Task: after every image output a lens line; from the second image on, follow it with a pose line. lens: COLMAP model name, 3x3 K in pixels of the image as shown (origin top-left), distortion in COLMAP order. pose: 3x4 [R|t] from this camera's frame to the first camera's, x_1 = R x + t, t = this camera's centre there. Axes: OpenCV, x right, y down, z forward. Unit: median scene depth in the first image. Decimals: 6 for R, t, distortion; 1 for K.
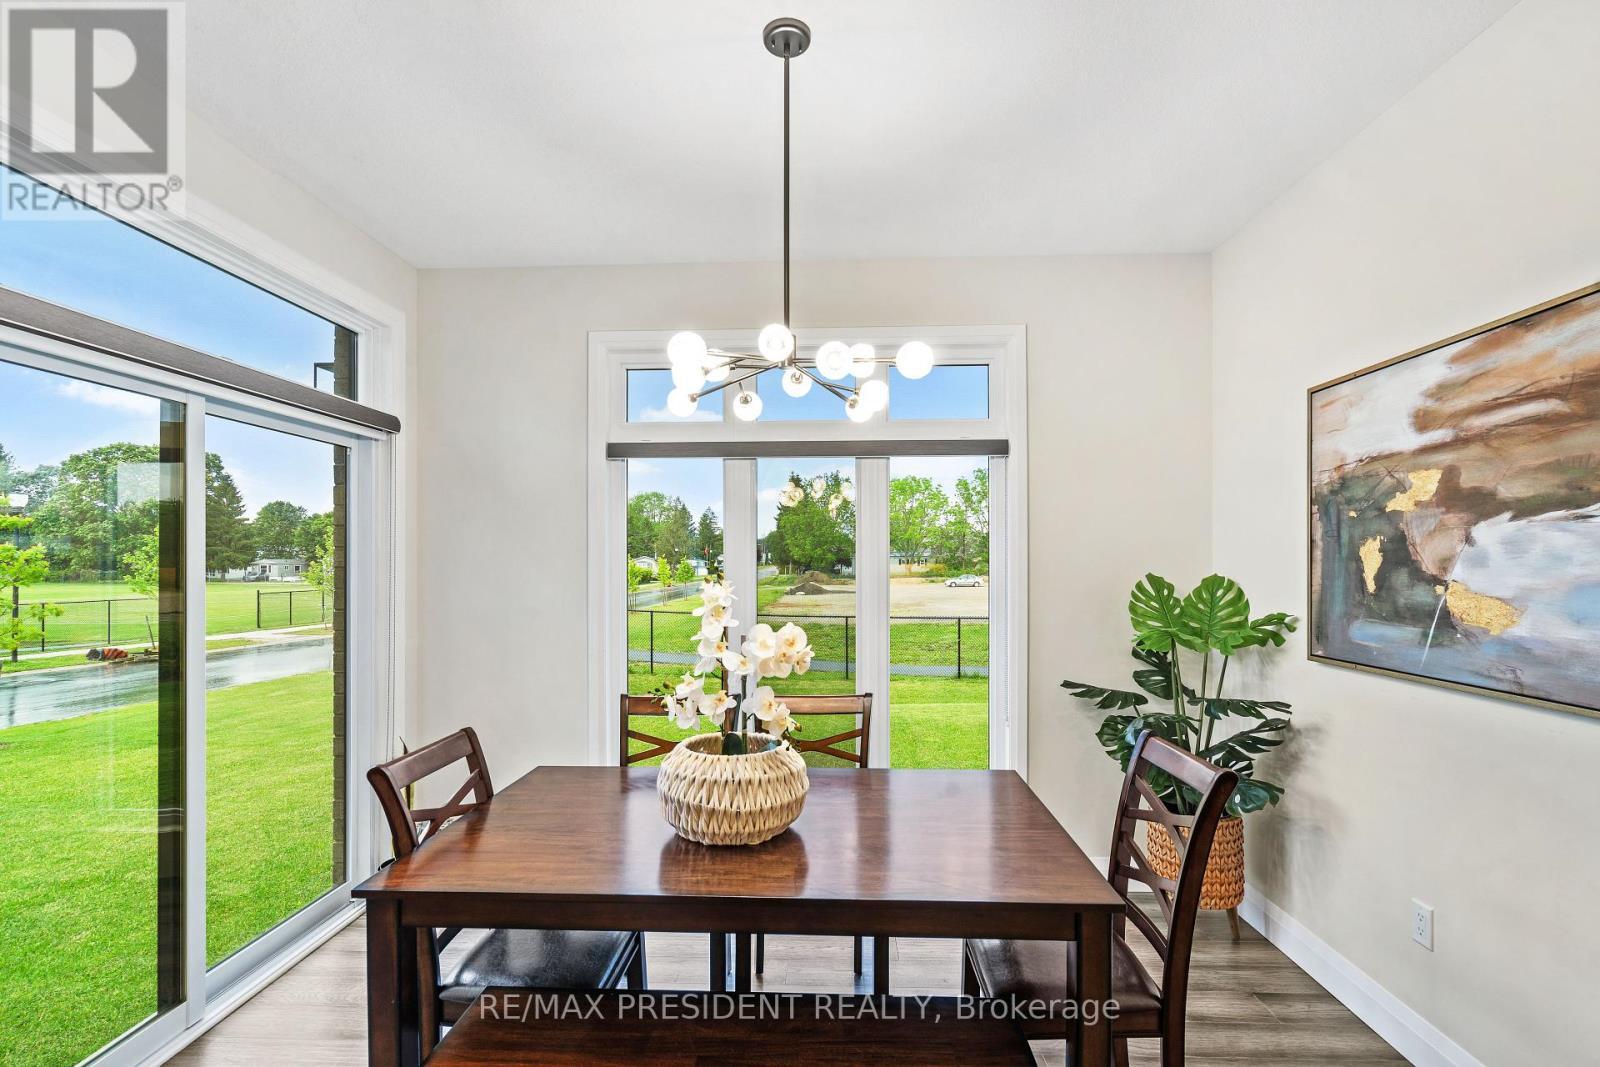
lens RADIAL K [[739.4, 0, 799.9], [0, 739.4, 562.1], [0, 0, 1]] dist [-0.001721, 0.000621]
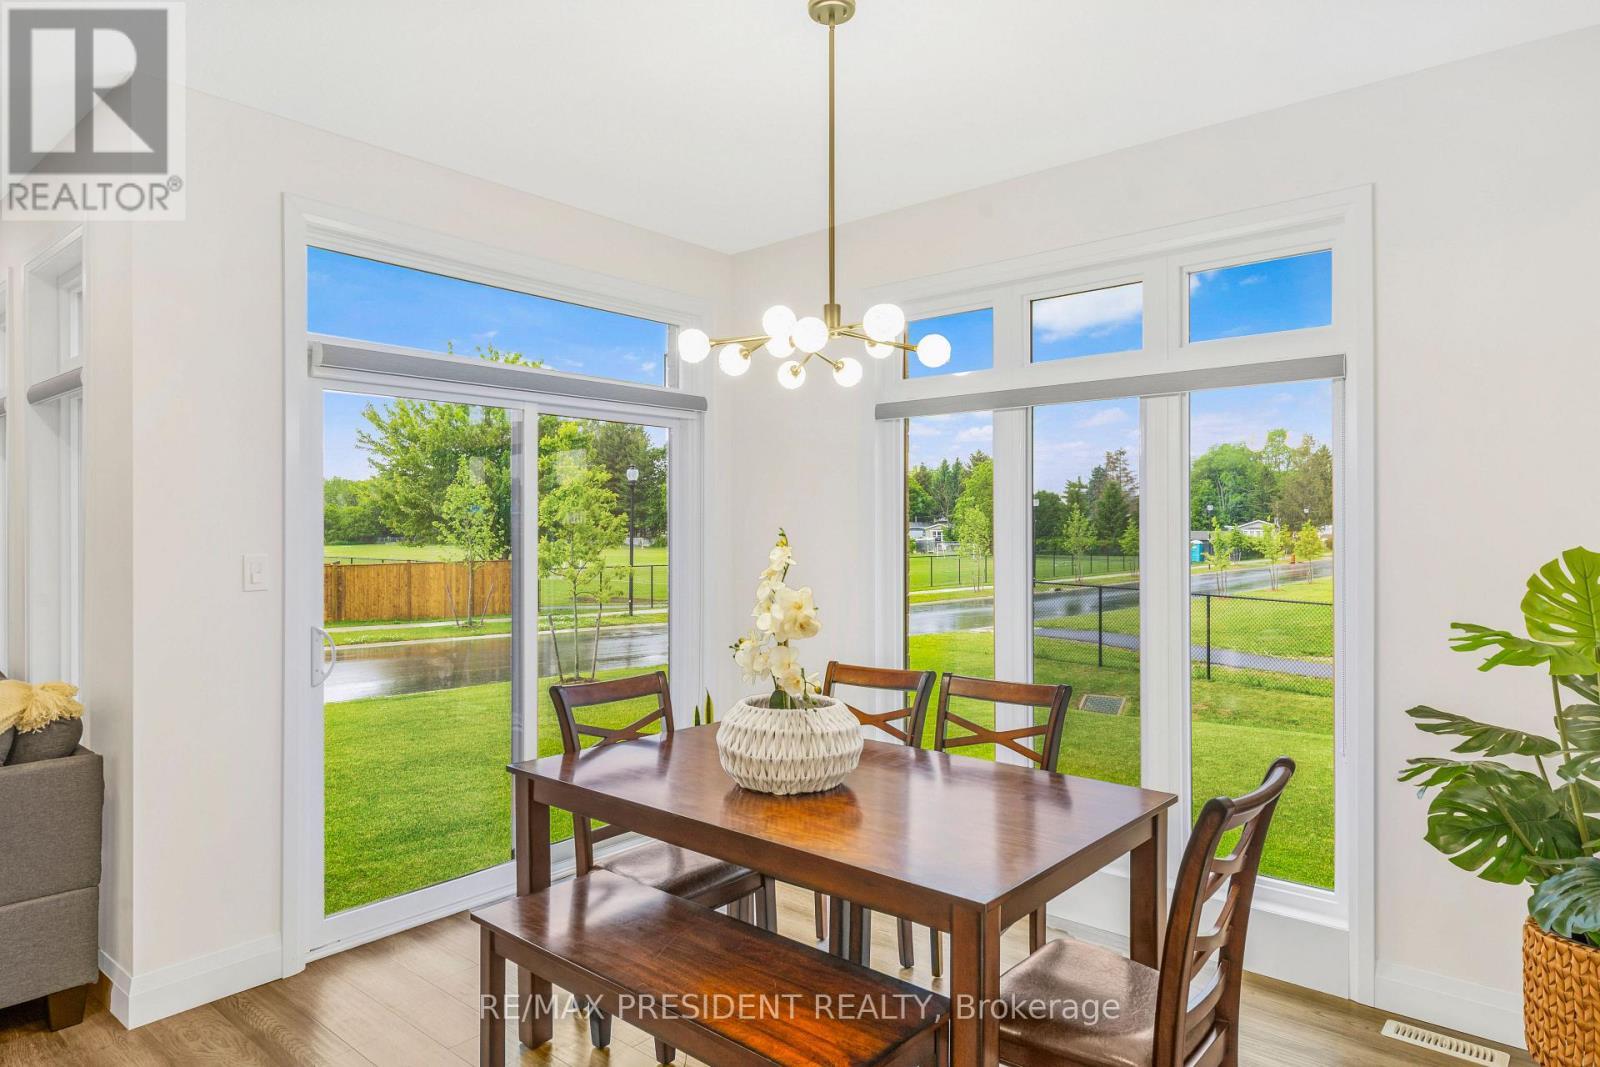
lens RADIAL K [[961.9, 0, 802.1], [0, 961.9, 536.2], [0, 0, 1]] dist [0.004097, 0.000278]
pose [[0.784627, 0.005265, -0.619946, 0.668101], [-0.000496, 0.999969, 0.007865, -0.000539], [0.619968, -0.005864, 0.784605, -0.049611]]
